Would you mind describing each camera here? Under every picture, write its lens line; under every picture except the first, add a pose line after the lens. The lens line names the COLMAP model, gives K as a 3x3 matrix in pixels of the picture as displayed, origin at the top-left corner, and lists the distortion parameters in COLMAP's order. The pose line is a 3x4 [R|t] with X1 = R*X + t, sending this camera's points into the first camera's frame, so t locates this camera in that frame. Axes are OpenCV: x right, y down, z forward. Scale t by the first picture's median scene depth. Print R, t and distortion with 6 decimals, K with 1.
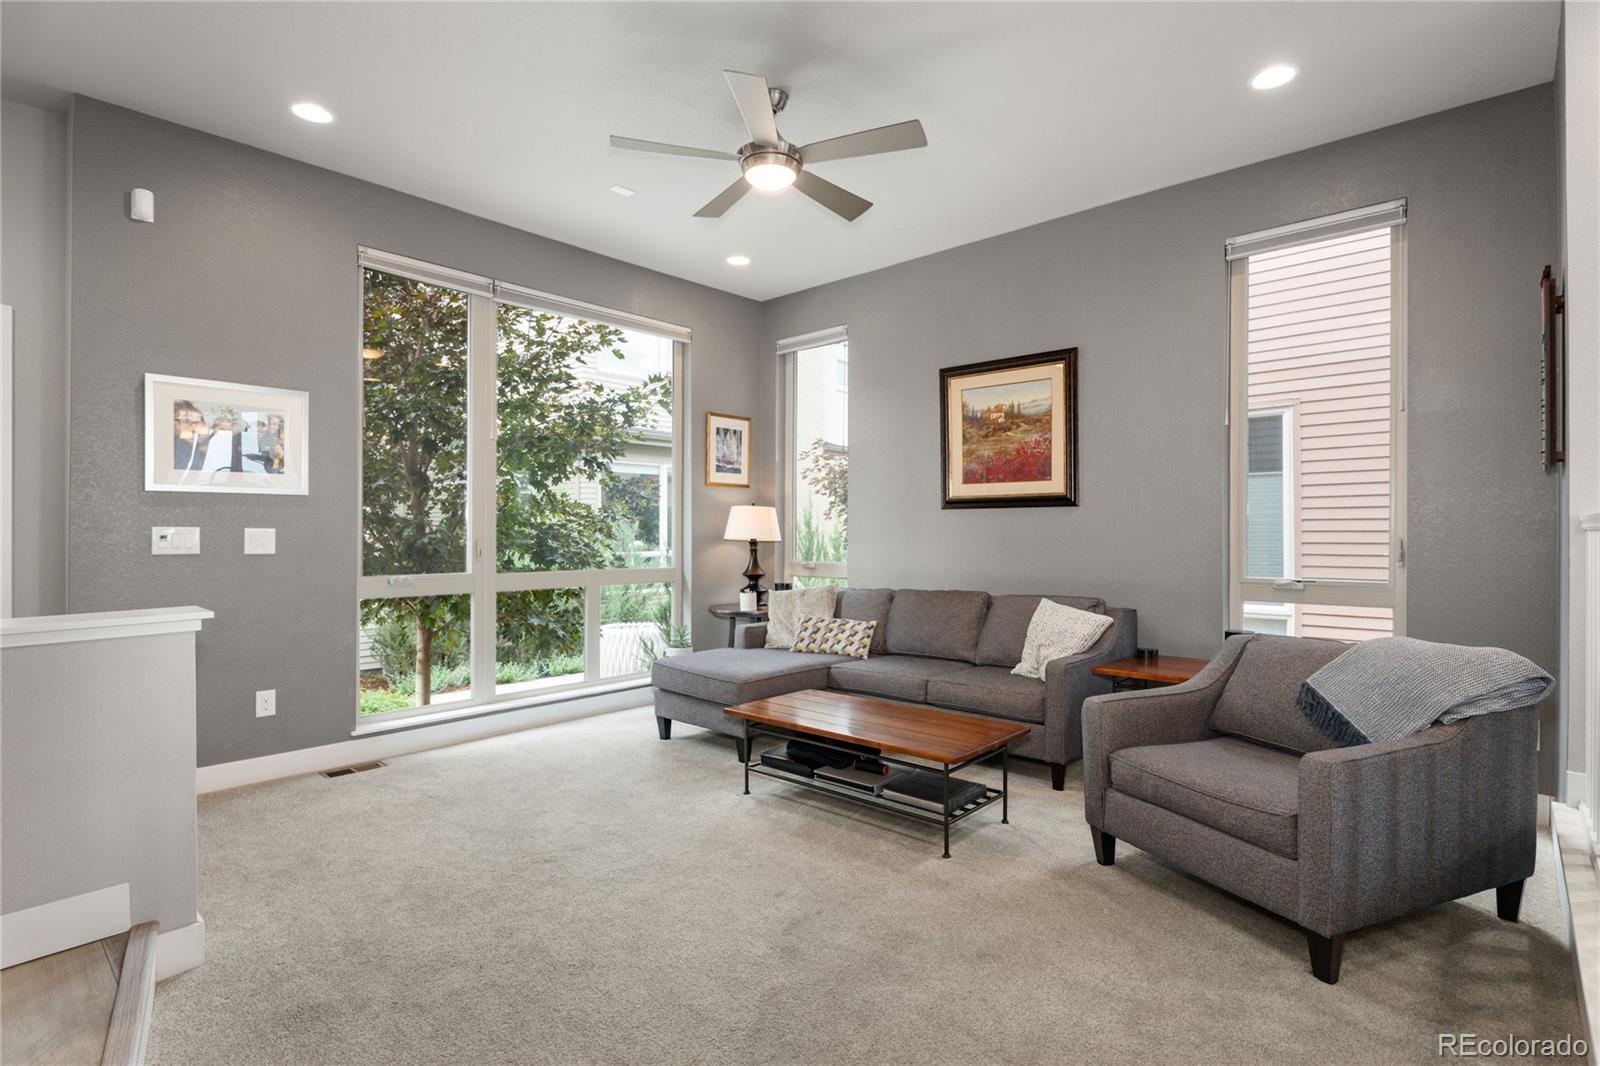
lens RADIAL K [[793.5, 0, 794.4], [0, 793.5, 528.7], [0, 0, 1]] dist [-0.002540, -0.000420]
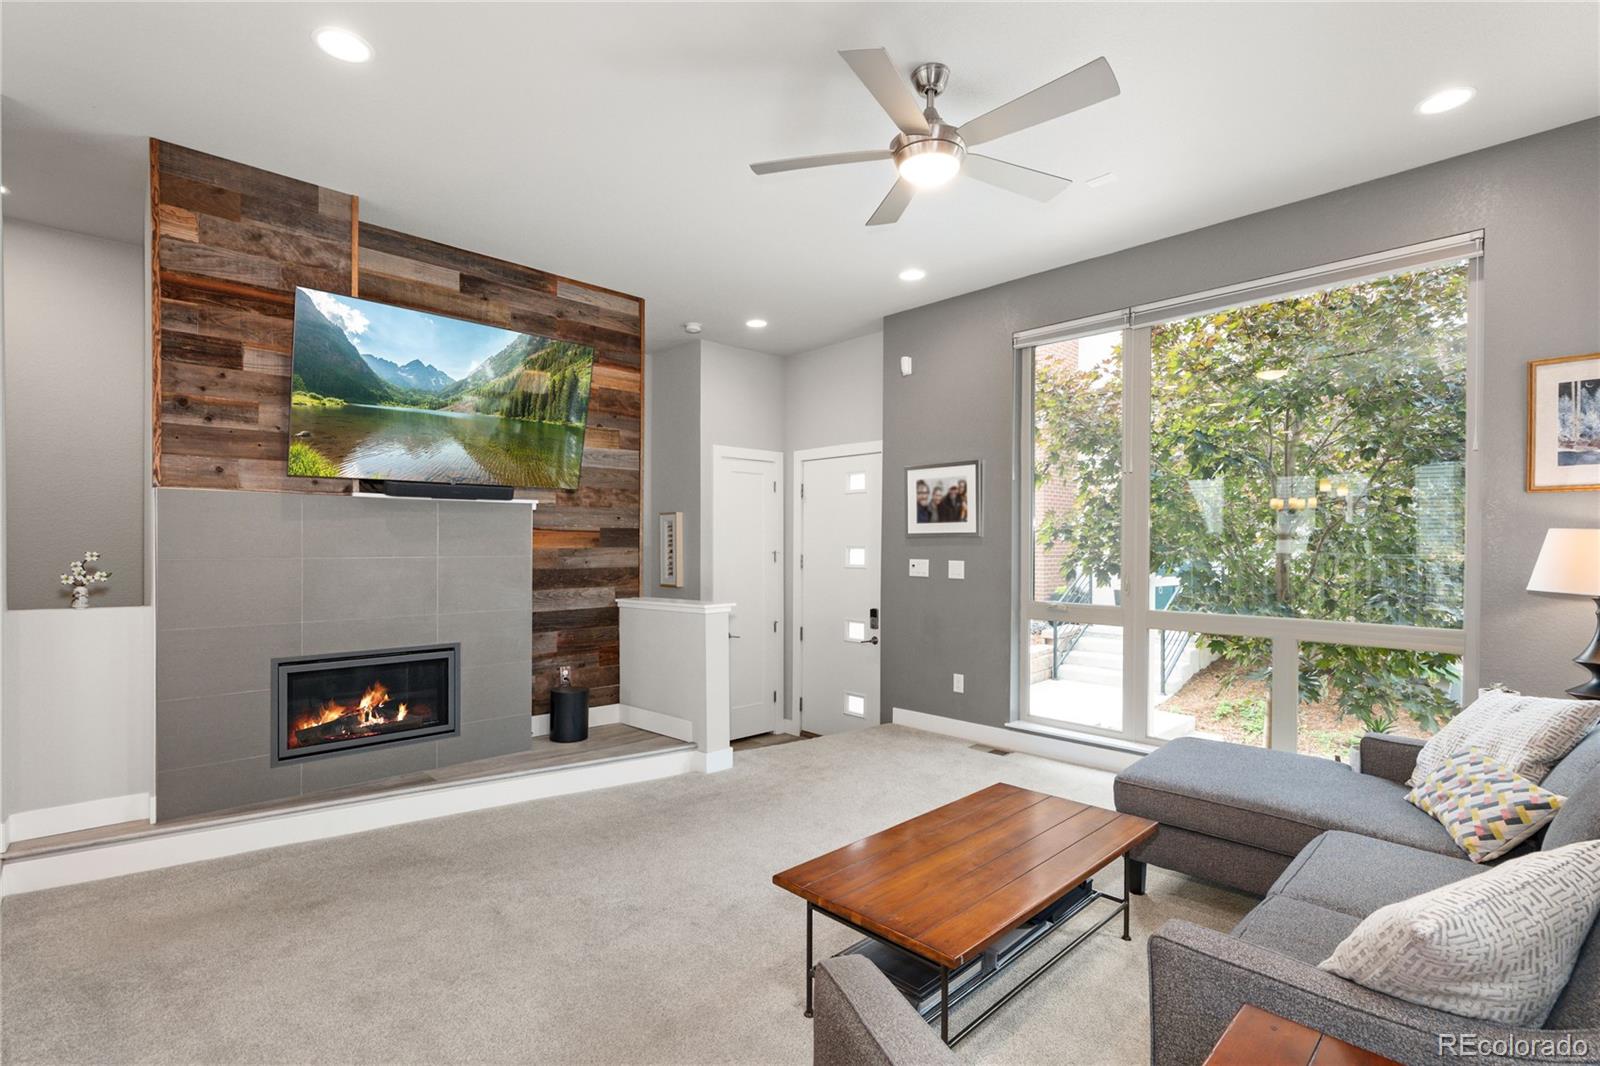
lens RADIAL K [[746.8, 0, 799.5], [0, 746.8, 548.2], [0, 0, 1]] dist [-0.002821, 0.001607]
pose [[-0.061936, 0.002507, -0.998077, 0.603509], [0.002781, 0.999993, 0.002339, -0.023683], [0.998076, -0.002631, -0.061942, 0.694098]]
